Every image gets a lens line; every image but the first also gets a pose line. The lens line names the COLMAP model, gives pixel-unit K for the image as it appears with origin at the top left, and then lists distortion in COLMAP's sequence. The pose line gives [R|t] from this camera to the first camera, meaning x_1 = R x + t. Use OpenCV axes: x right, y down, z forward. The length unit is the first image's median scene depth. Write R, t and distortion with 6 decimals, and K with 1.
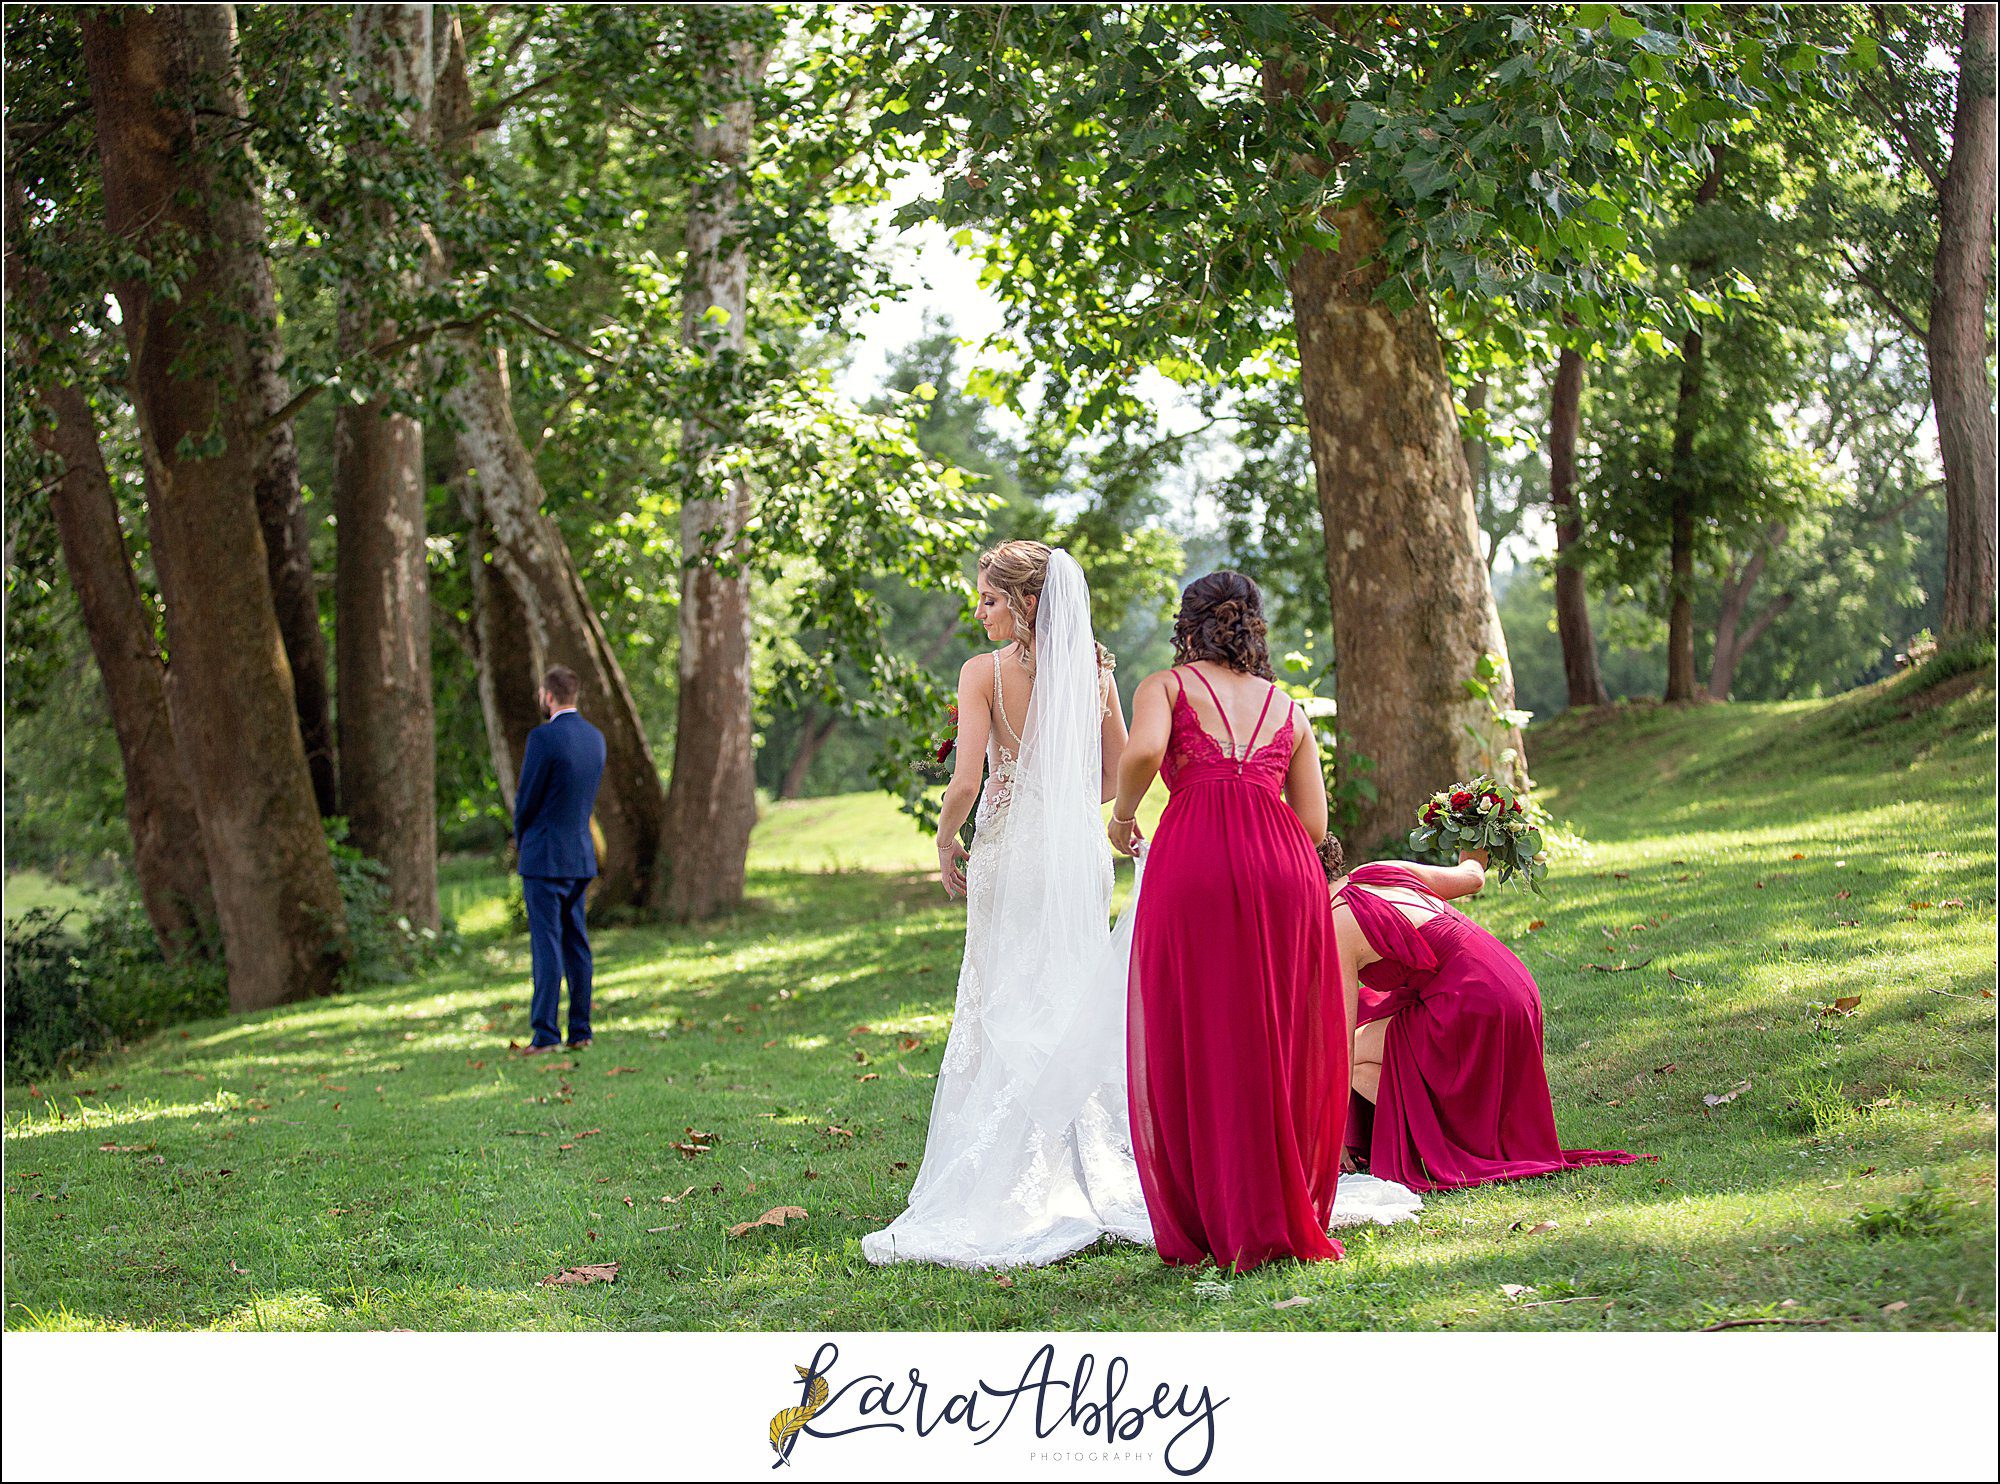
lens RADIAL K [[4641.4, 0, 1000.0], [0, 4641.4, 742.0], [0, 0, 1]] dist [-0.365875, 0.520429]
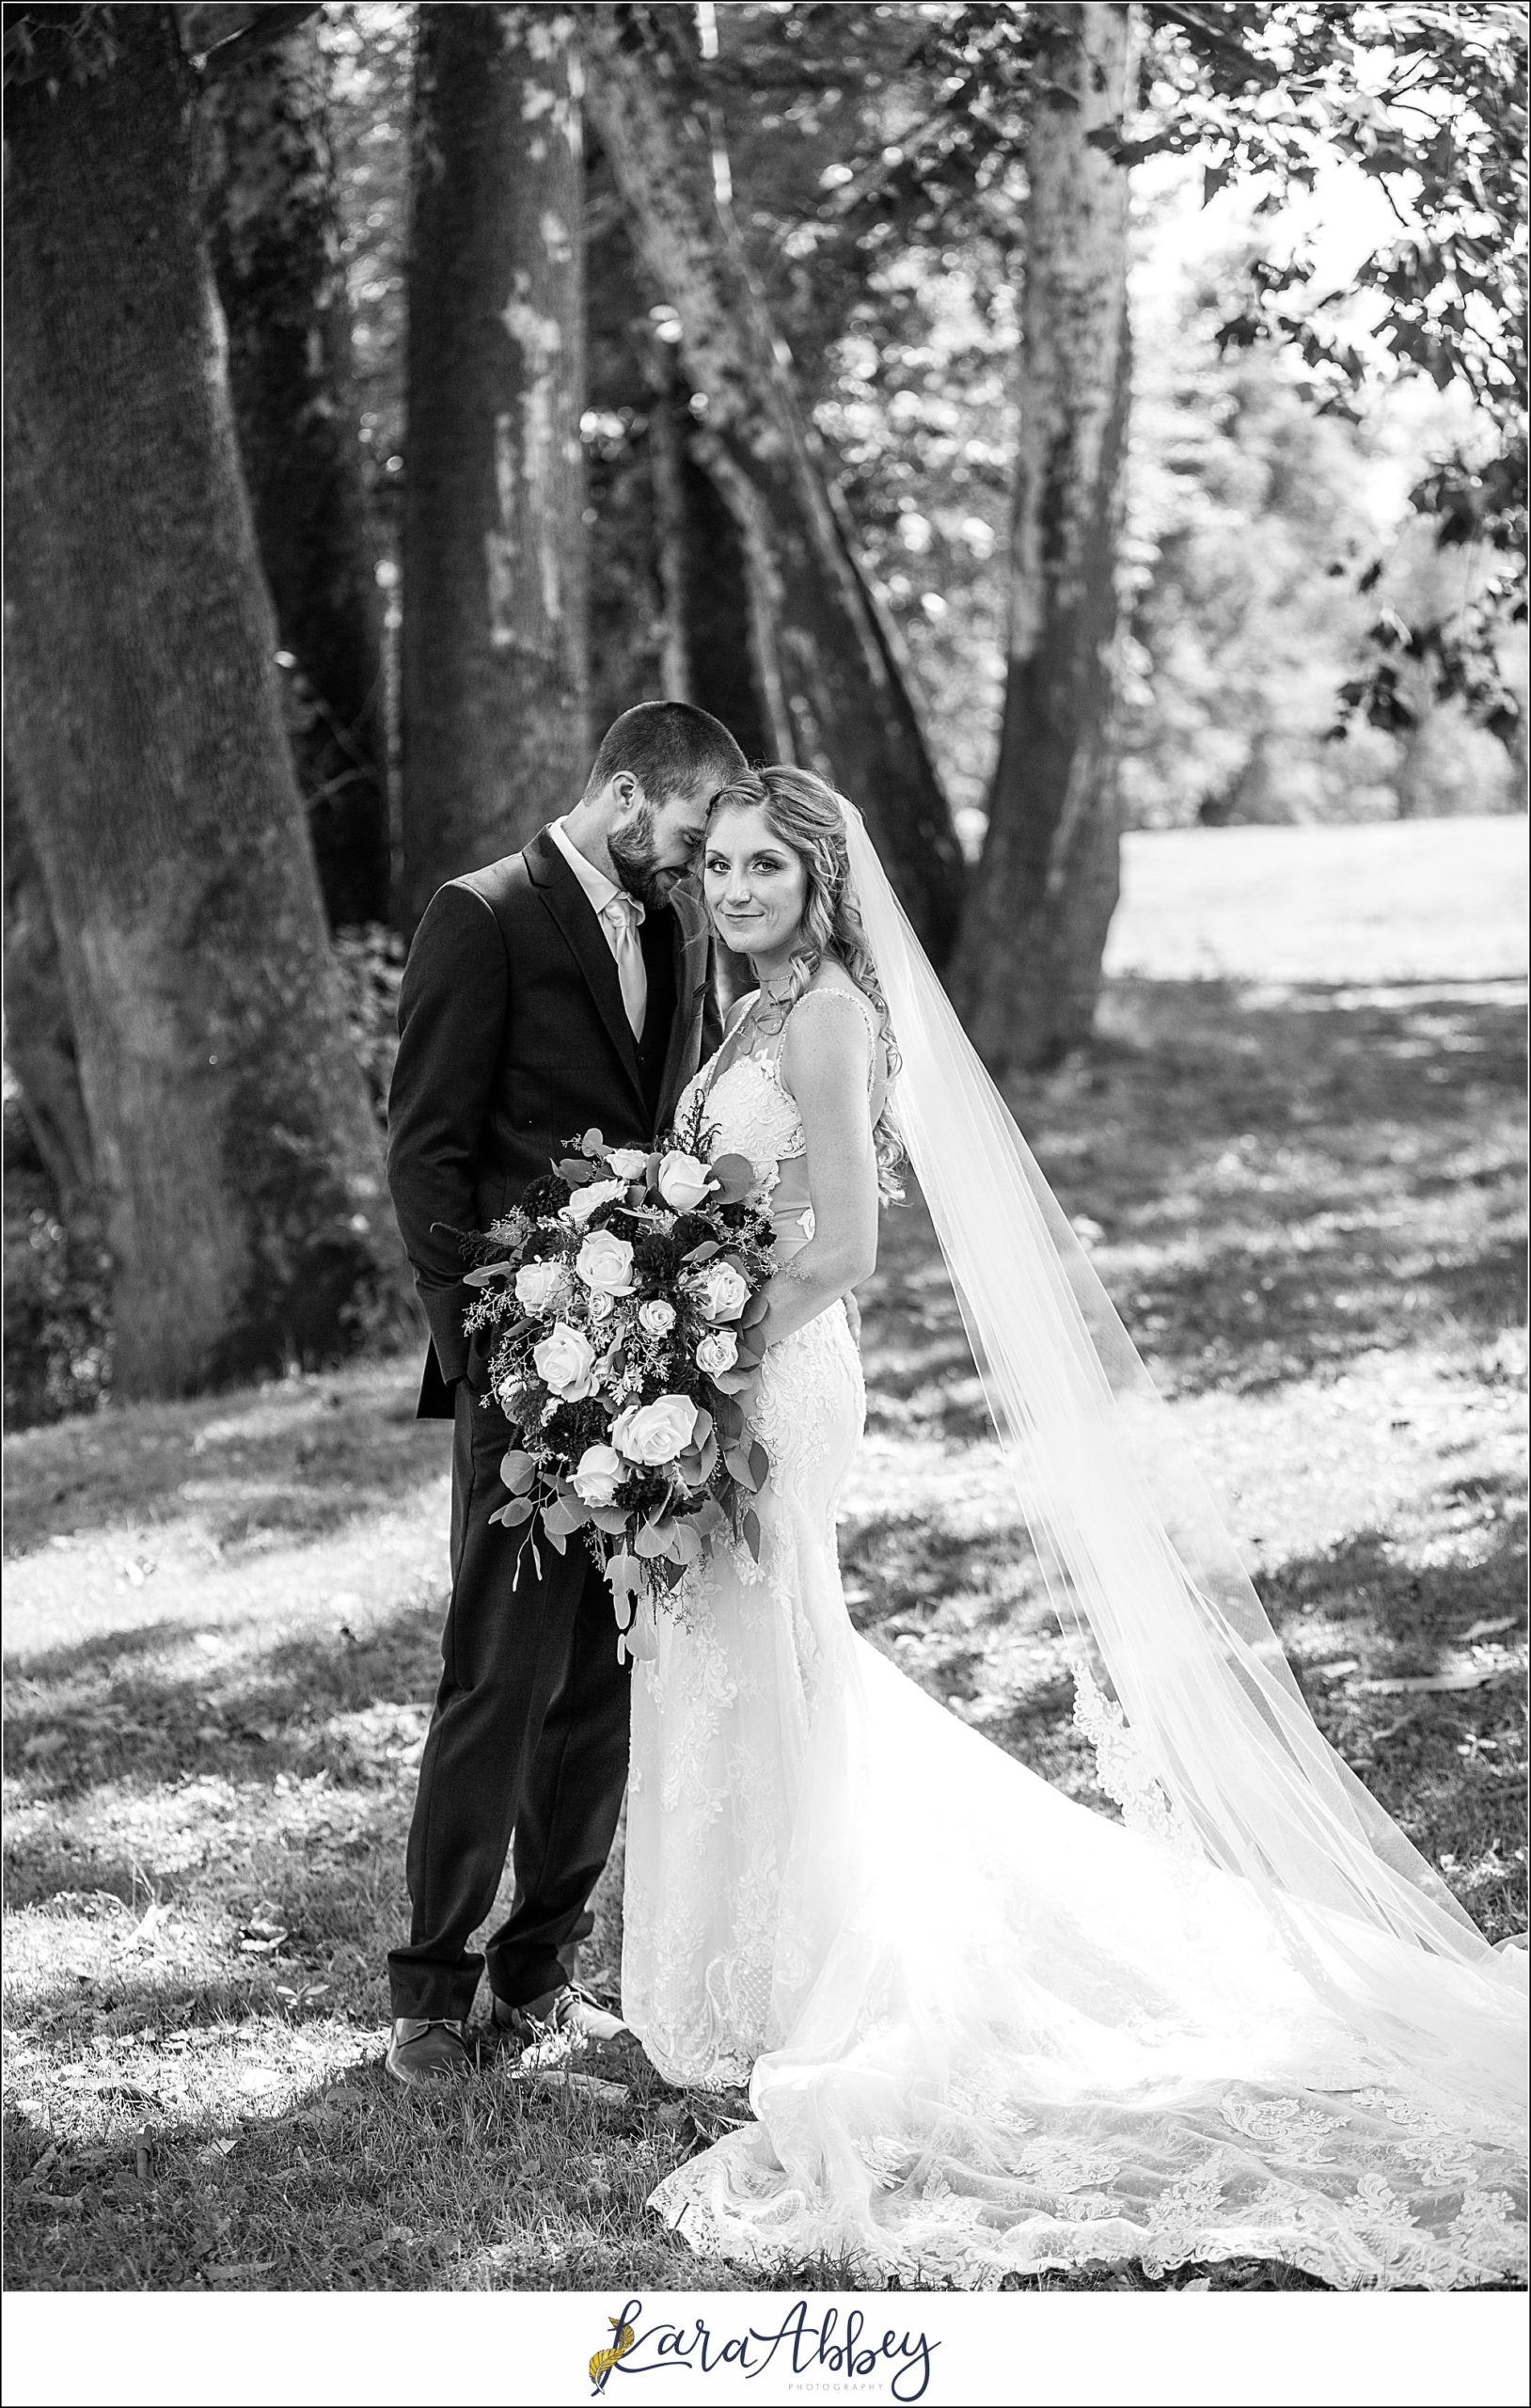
lens RADIAL K [[5152.1, 0, 765.5], [0, 5152.1, 1204.0], [0, 0, 1]] dist [-0.327388, -0.153380]
pose [[0.995780, 0.040165, -0.082520, -0.043110], [-0.032776, 0.995490, 0.089028, -0.001865], [0.085723, -0.085948, 0.992605, 0.344660]]
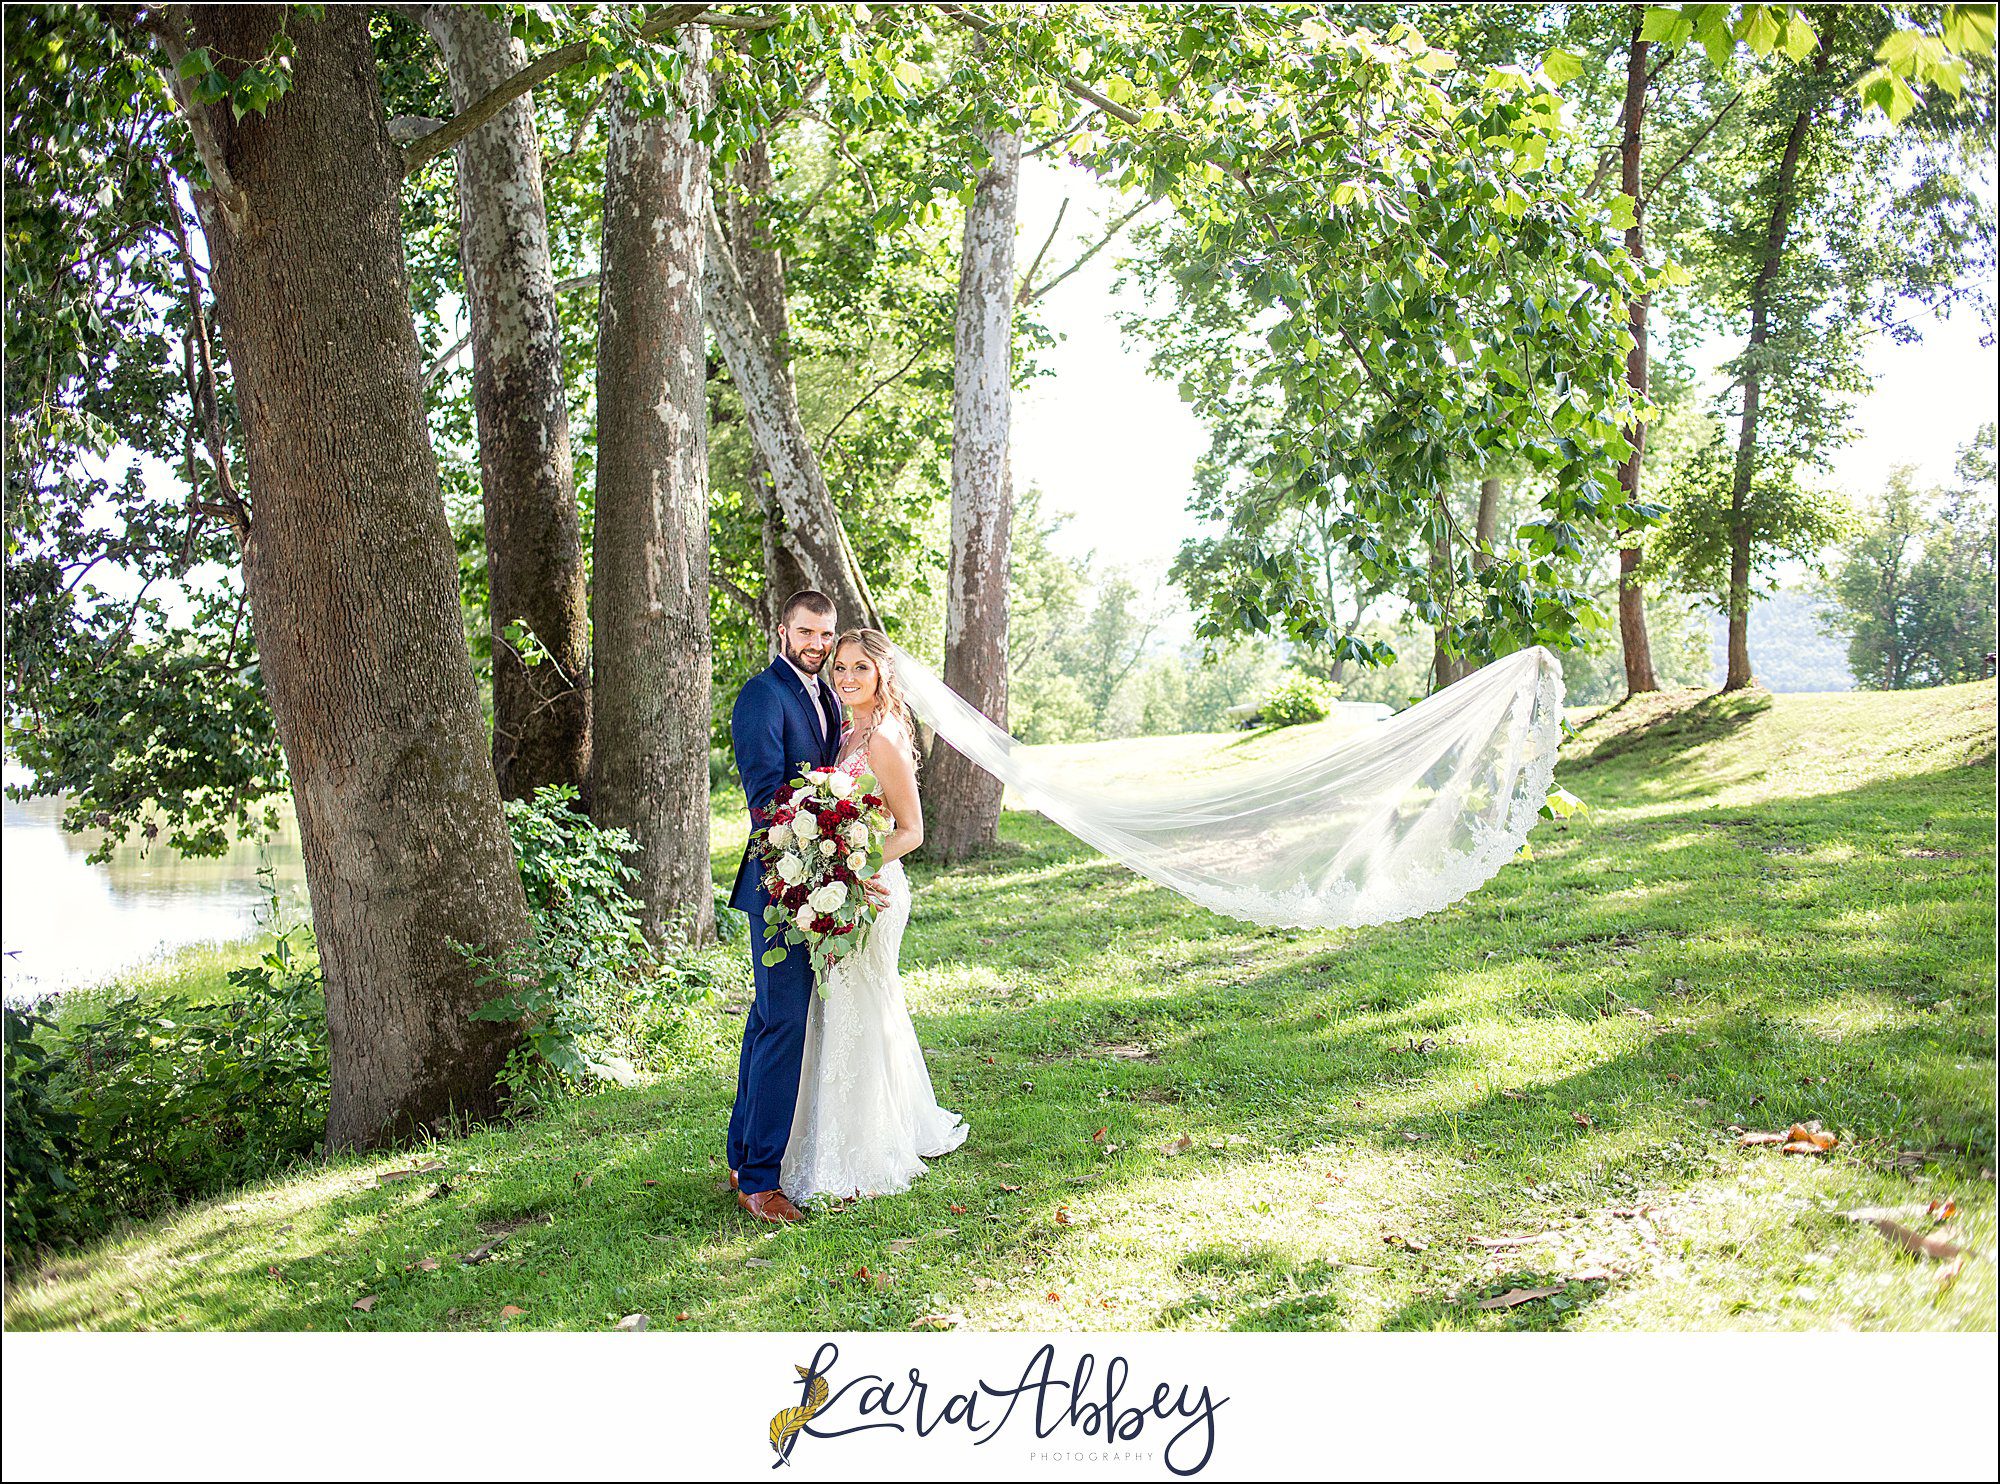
lens RADIAL K [[2103.0, 0, 1002.5], [0, 2103.0, 644.8], [0, 0, 1]] dist [-0.072375, 0.030601]
pose [[0.999782, 0.020827, -0.001514, -0.054890], [-0.020868, 0.999105, -0.036804, 0.004554], [0.000746, 0.036827, 0.999321, 0.489610]]
